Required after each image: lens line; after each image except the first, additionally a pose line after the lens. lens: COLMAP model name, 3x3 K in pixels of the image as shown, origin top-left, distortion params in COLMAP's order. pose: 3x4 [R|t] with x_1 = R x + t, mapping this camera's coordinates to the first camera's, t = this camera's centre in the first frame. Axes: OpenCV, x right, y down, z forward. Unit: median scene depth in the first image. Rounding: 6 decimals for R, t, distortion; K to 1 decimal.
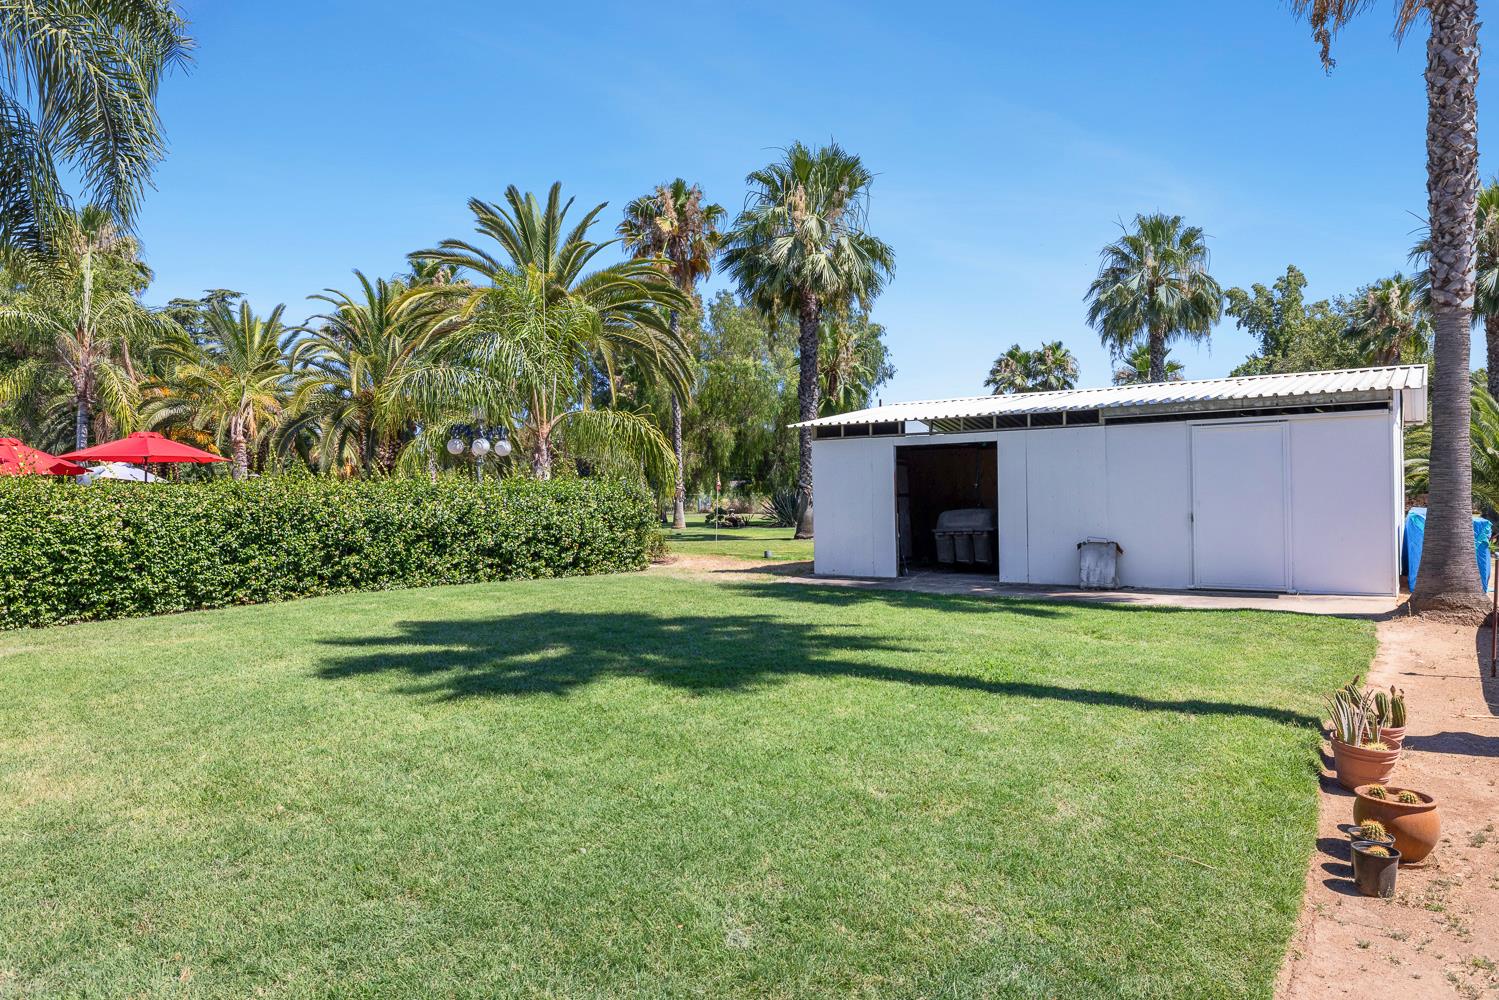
lens RADIAL K [[934.4, 0, 758.0], [0, 934.4, 505.5], [0, 0, 1]] dist [-0.042403, -0.000955]
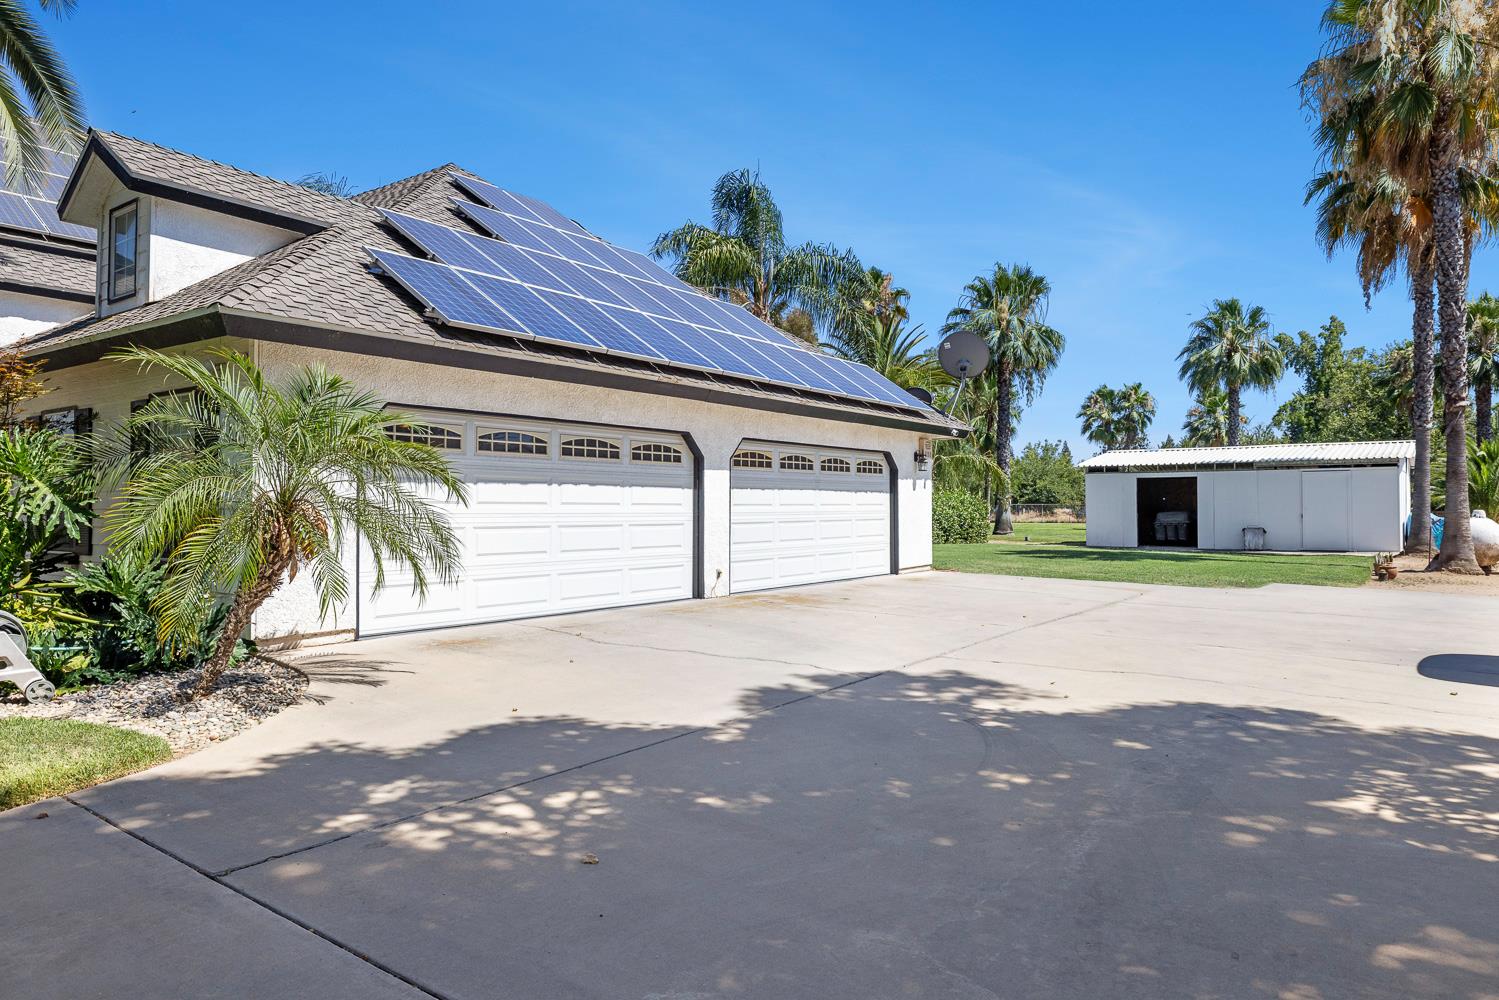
lens RADIAL K [[934.4, 0, 749.9], [0, 934.4, 492.9], [0, 0, 1]] dist [-0.042403, -0.000955]
pose [[0.999425, 0.012495, -0.031507, -0.298006], [-0.013299, 0.999588, -0.025432, 0.012954], [0.031176, 0.025836, 0.999180, -0.465446]]
